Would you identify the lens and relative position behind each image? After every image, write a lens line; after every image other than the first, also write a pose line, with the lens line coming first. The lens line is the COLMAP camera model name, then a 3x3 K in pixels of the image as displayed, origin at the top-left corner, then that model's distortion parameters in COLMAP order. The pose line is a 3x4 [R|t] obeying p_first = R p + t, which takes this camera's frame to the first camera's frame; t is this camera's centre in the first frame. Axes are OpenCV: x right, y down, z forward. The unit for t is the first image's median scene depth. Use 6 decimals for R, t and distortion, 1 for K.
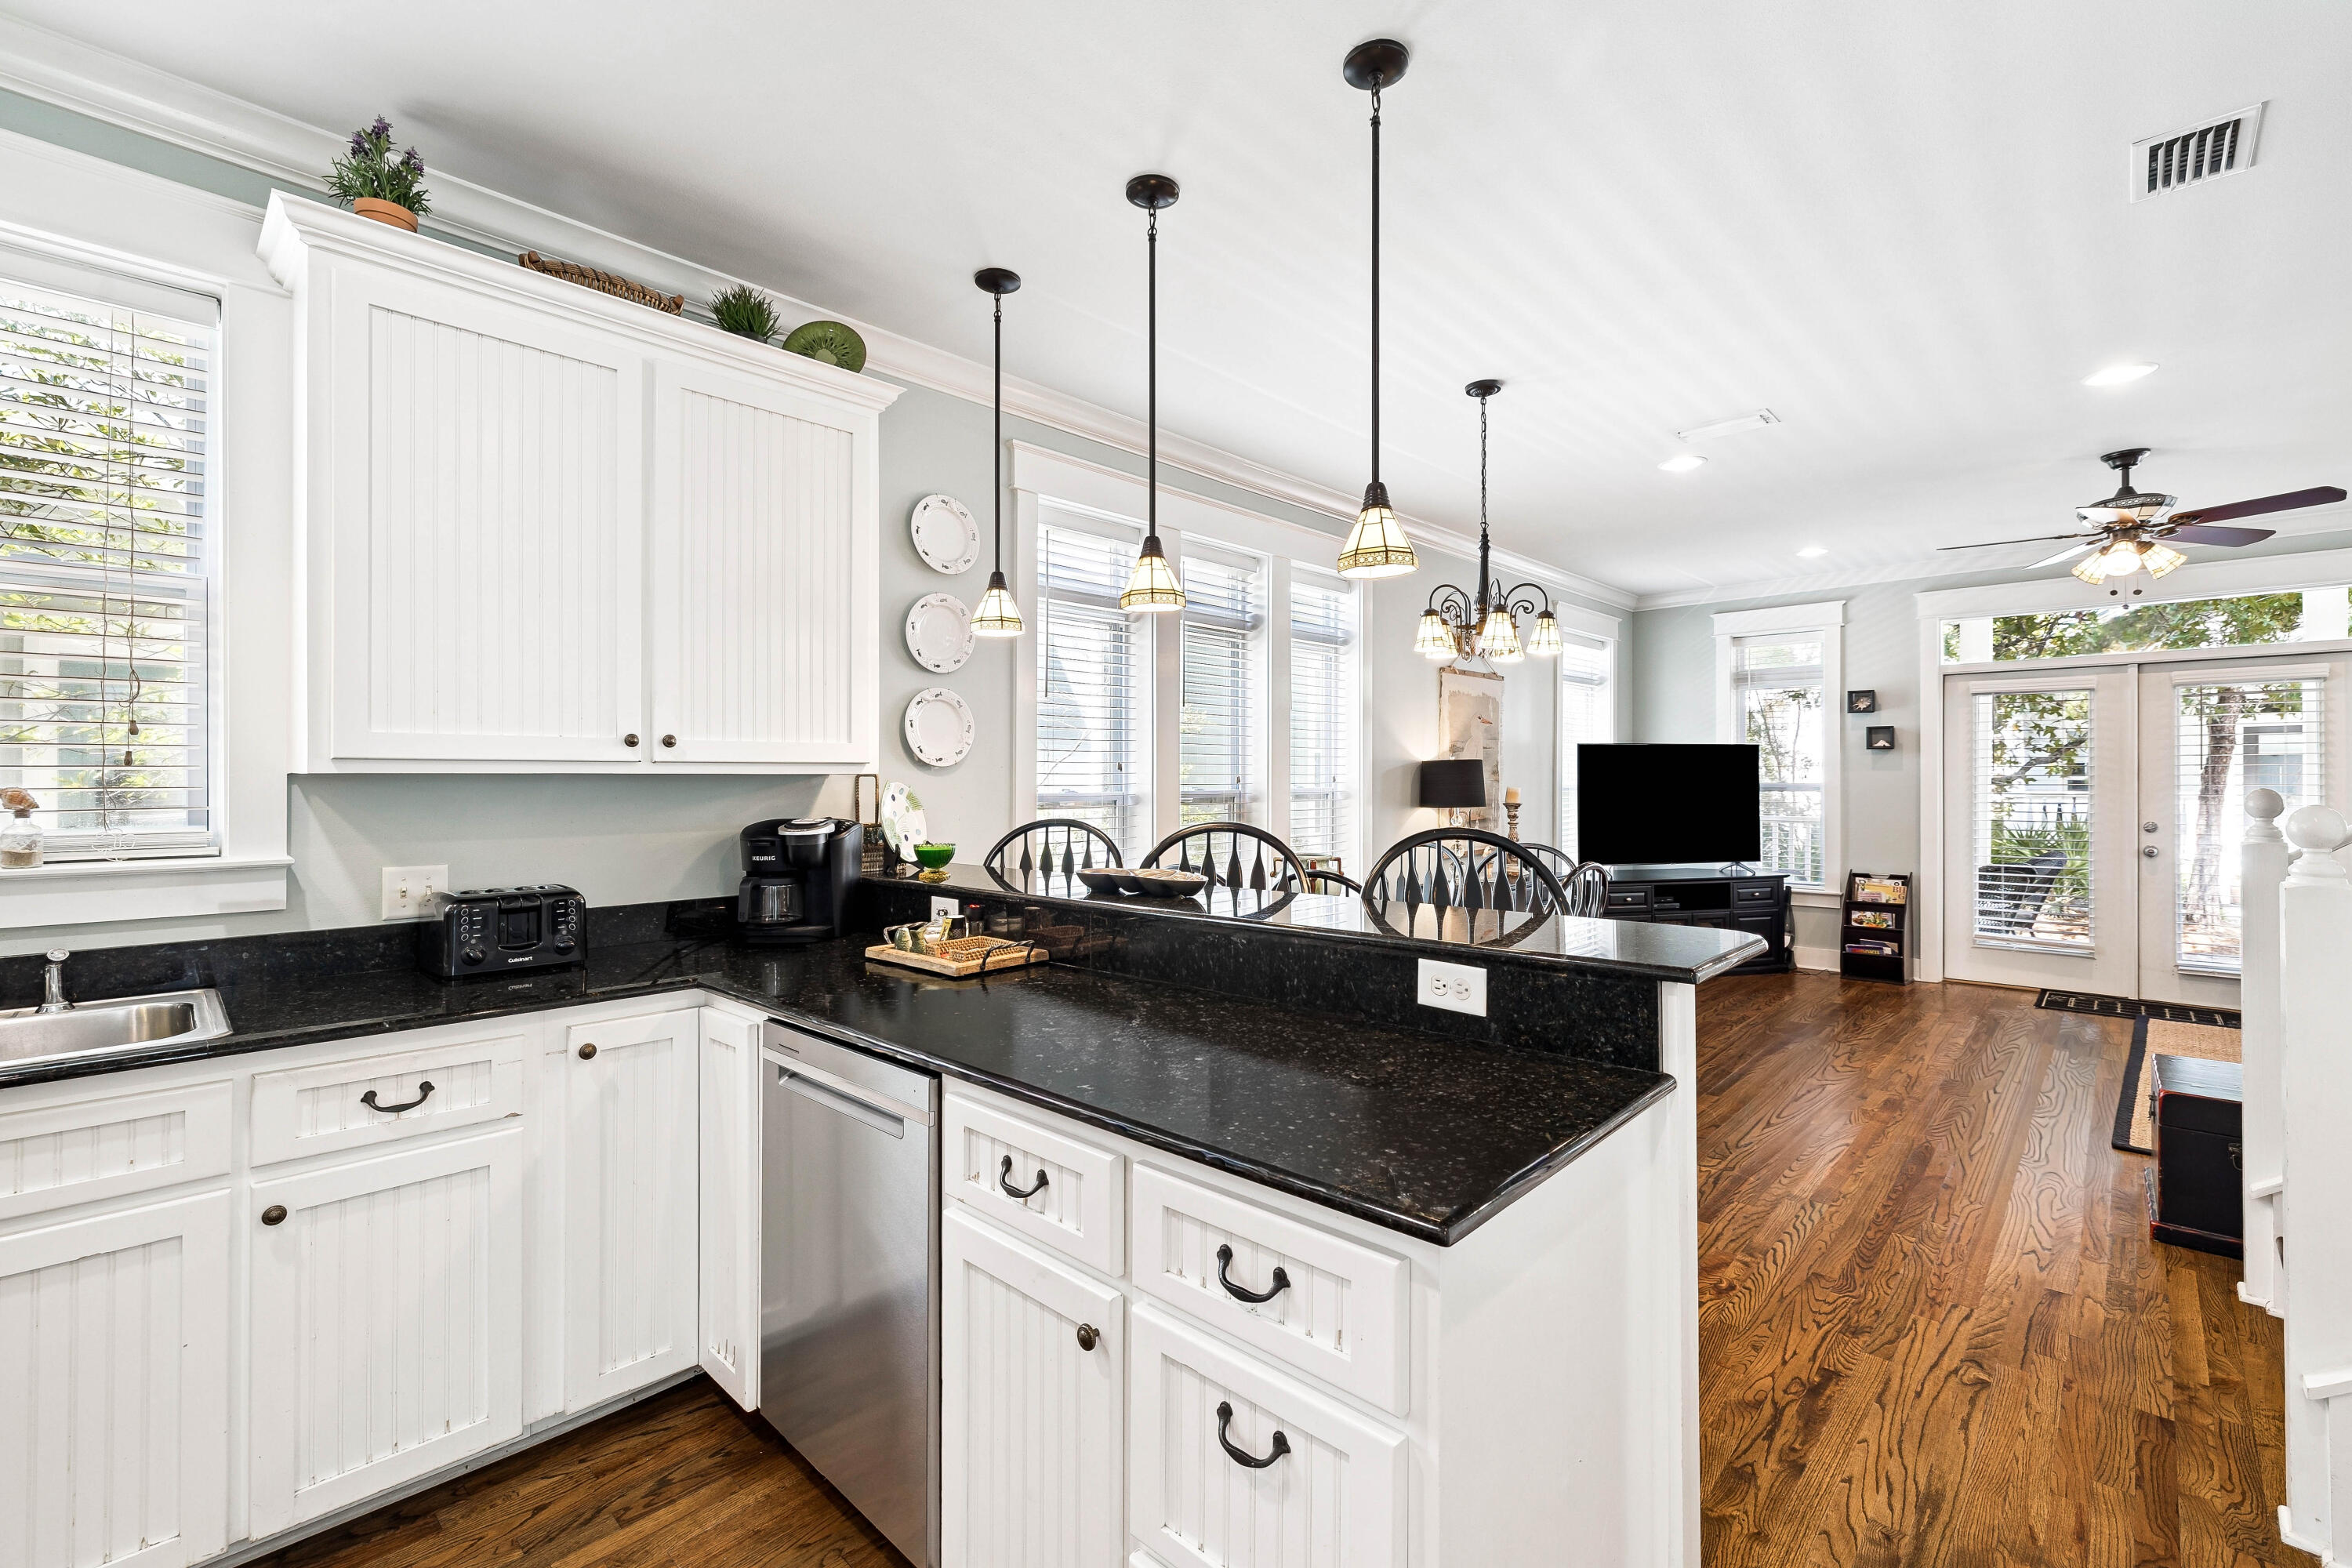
lens RADIAL K [[1009.8, 0, 1232.0], [0, 1009.8, 781.3], [0, 0, 1]] dist [0.003824, 0.000480]
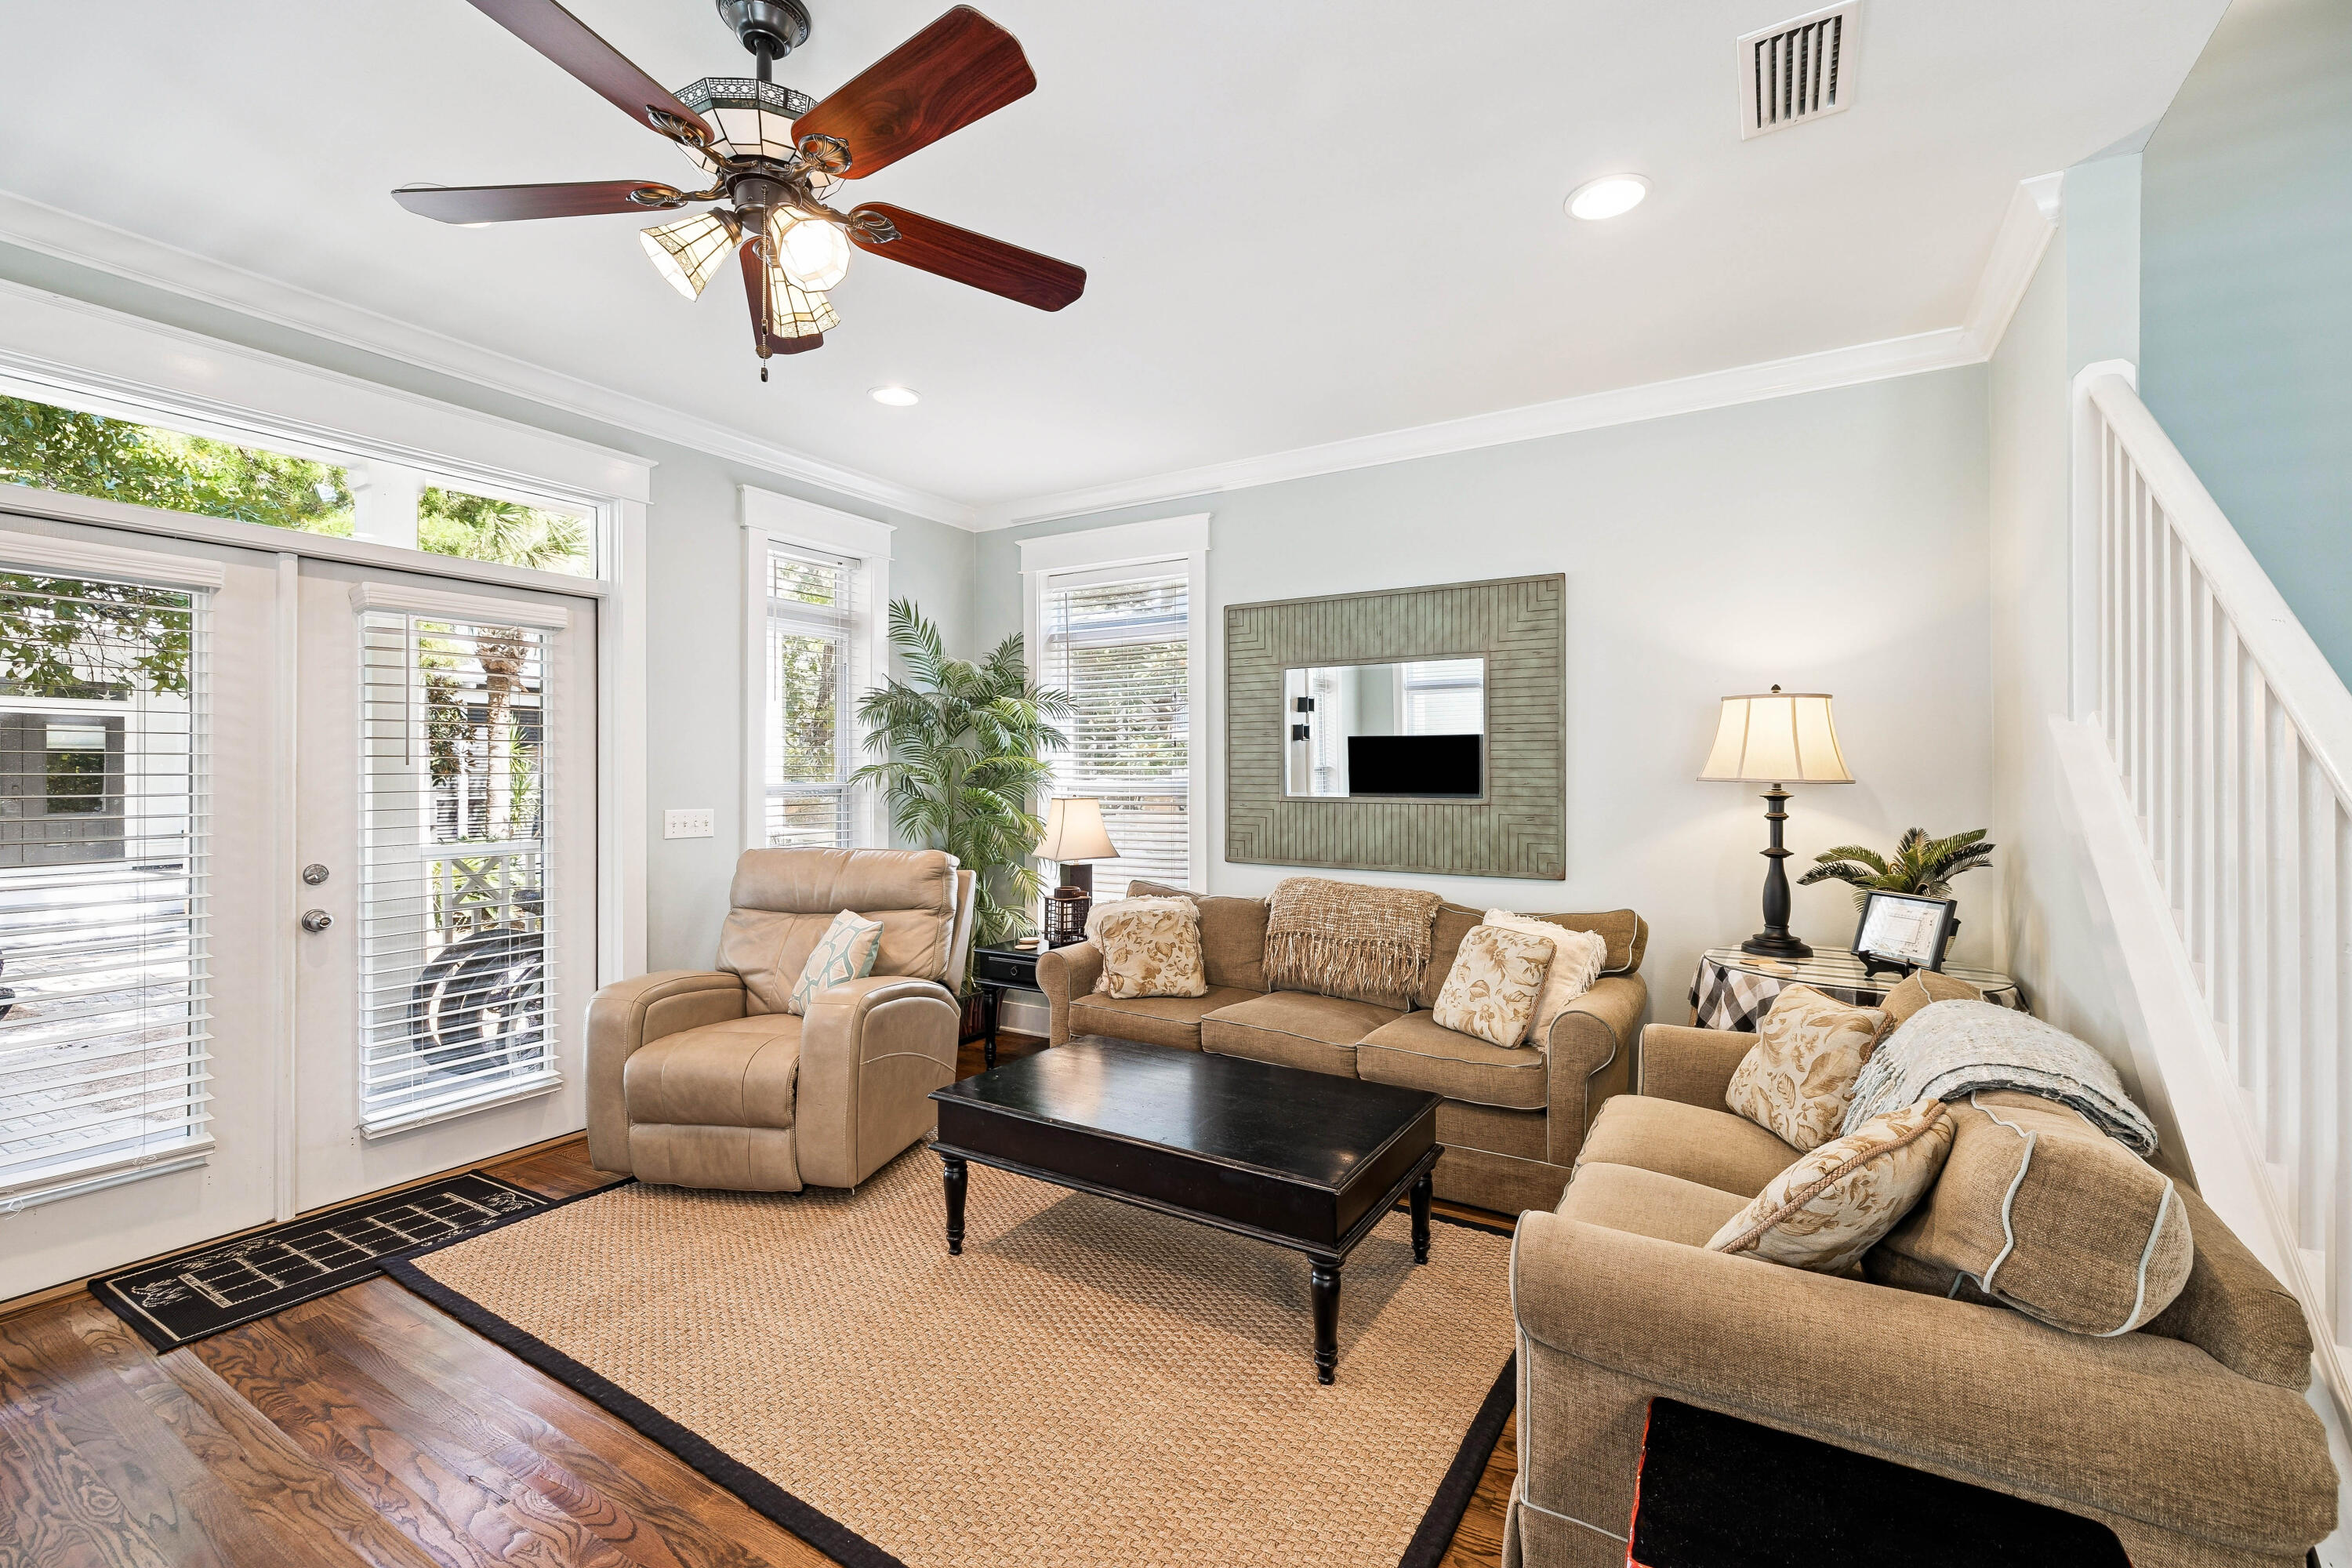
lens RADIAL K [[995.5, 0, 1184.1], [0, 995.5, 769.2], [0, 0, 1]] dist [0.000202, 0.000358]
pose [[-0.188114, 0.005507, 0.982132, 0.300553], [0.002789, 0.999983, -0.005073, -0.003973], [-0.982143, 0.001785, -0.188126, 0.614788]]
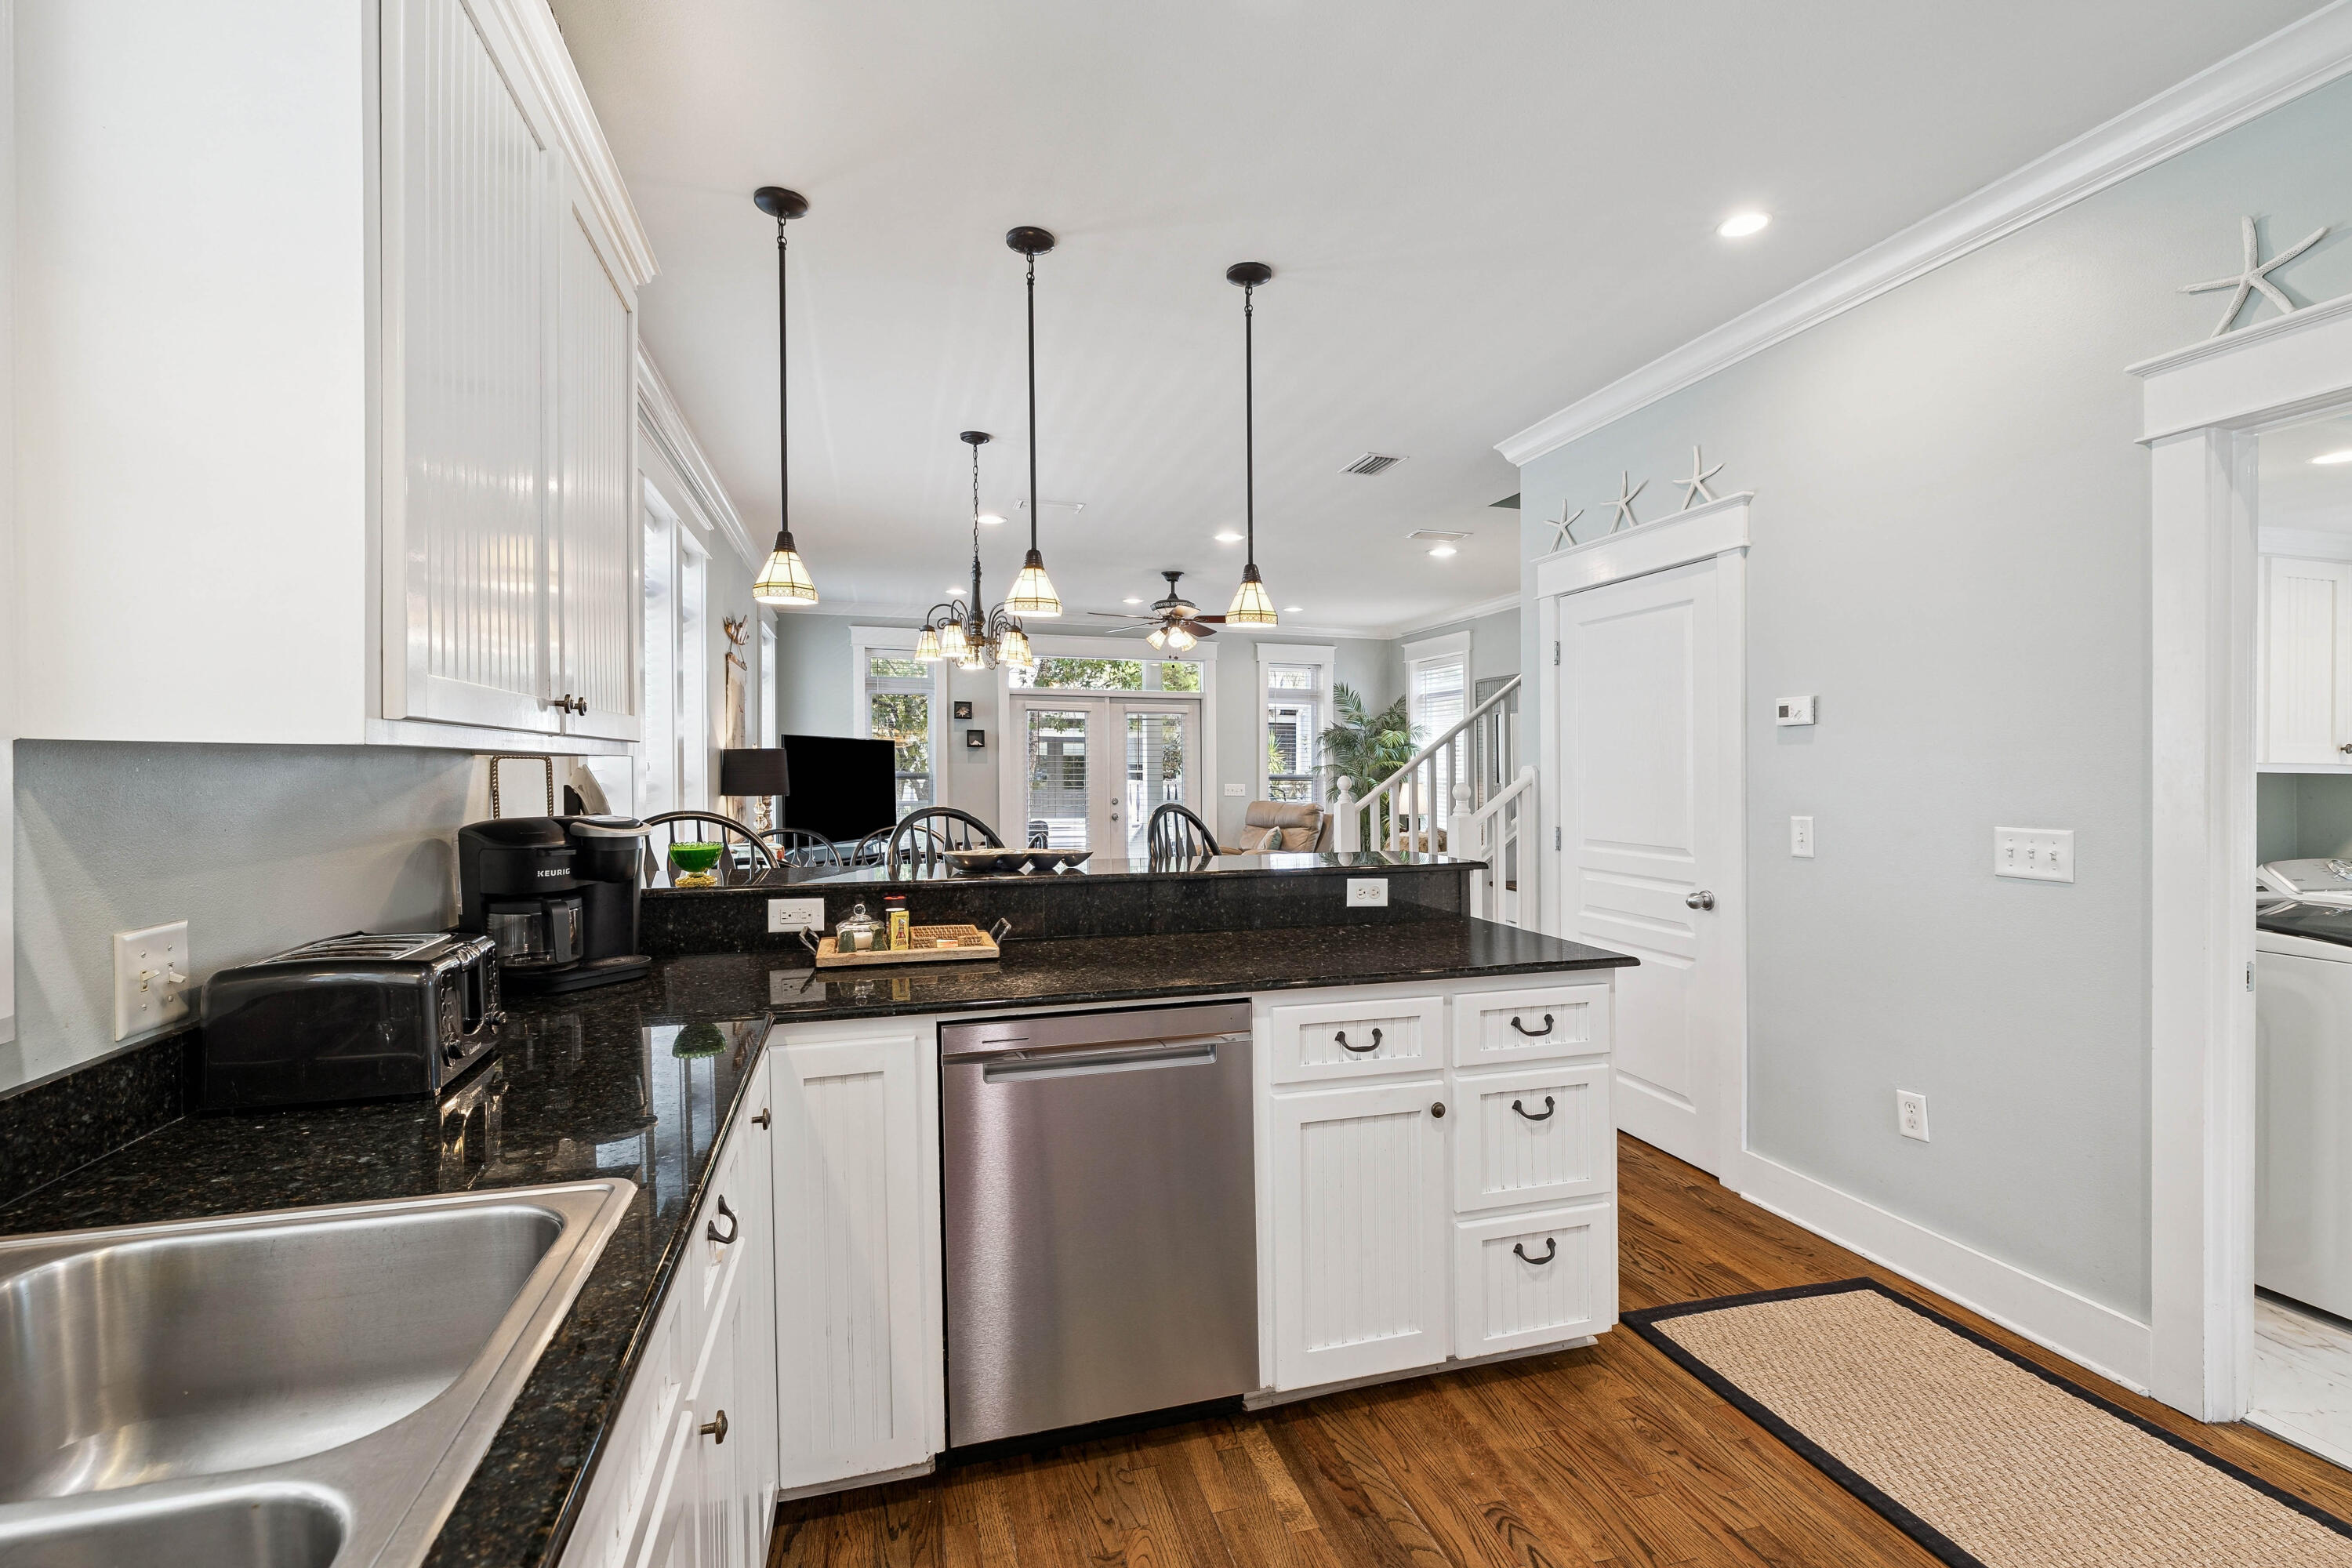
lens RADIAL K [[995.5, 0, 1184.1], [0, 995.5, 769.2], [0, 0, 1]] dist [0.000202, 0.000358]
pose [[0.516869, 0.005340, 0.856048, -0.337641], [-0.002727, 0.999986, -0.004591, 0.001952], [-0.856060, 0.000038, 0.516876, 0.101282]]
